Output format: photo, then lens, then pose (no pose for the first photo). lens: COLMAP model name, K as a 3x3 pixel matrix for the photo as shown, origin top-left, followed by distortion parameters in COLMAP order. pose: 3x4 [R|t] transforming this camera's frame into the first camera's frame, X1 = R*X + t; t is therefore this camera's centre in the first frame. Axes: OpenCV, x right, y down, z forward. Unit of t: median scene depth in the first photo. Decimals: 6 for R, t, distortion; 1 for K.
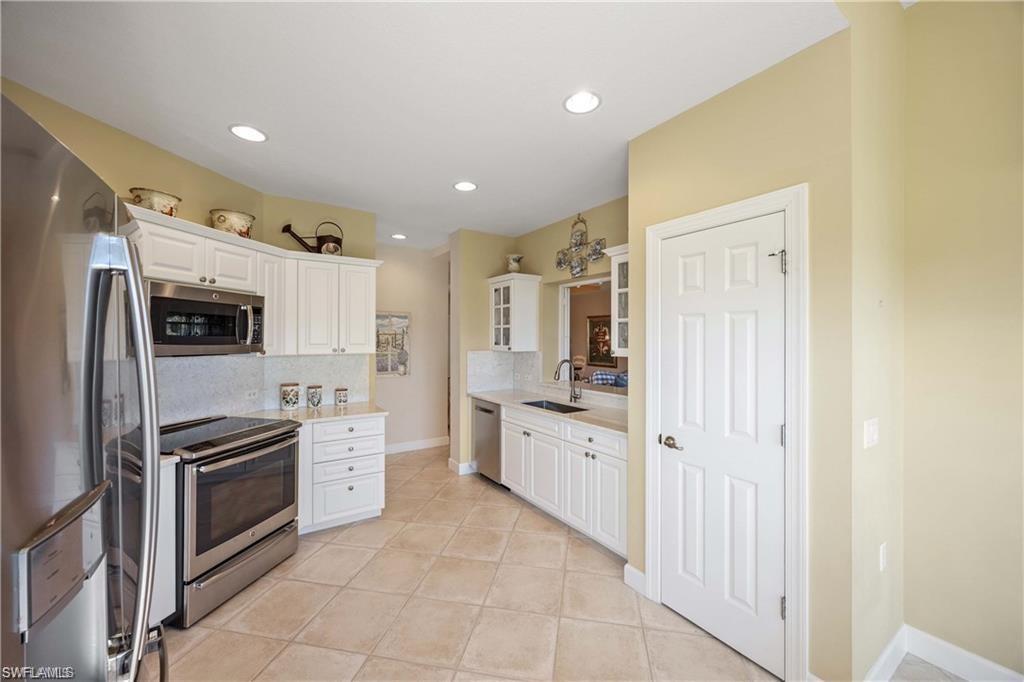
lens RADIAL K [[383.0, 0, 512.0], [0, 383.0, 341.0], [0, 0, 1]] dist [-0.008144, 0.000125]
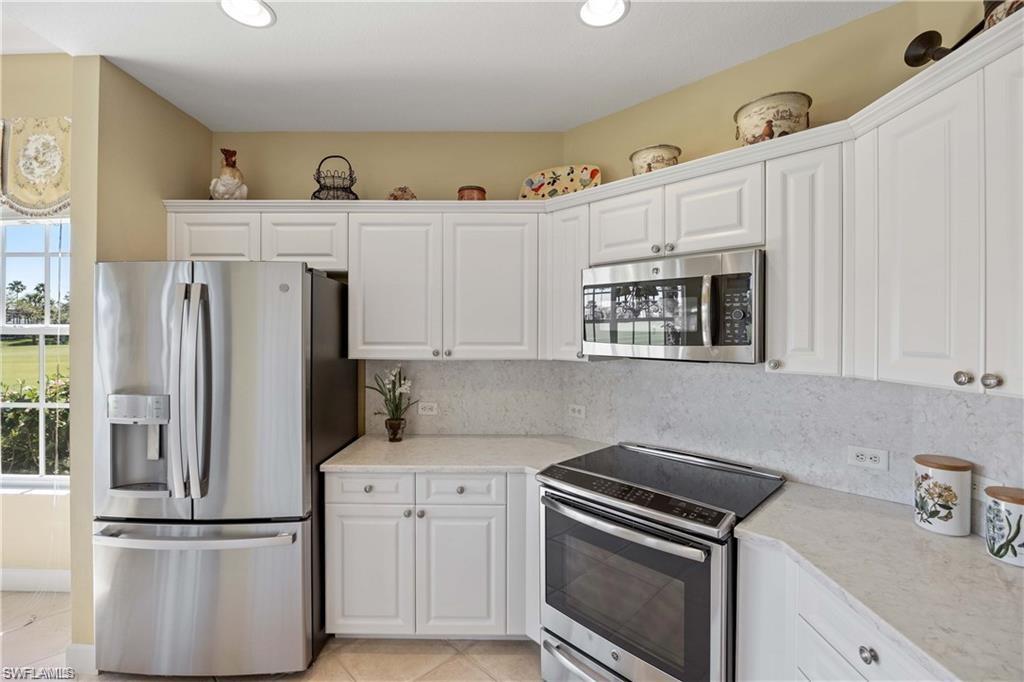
lens RADIAL K [[465.1, 0, 512.0], [0, 465.1, 341.0], [0, 0, 1]] dist [0.002227, 0.000055]
pose [[-0.590162, 0.000876, -0.807284, 0.020317], [-0.010299, 0.999910, 0.008614, -0.000195], [0.807219, 0.013398, -0.590100, 1.101206]]
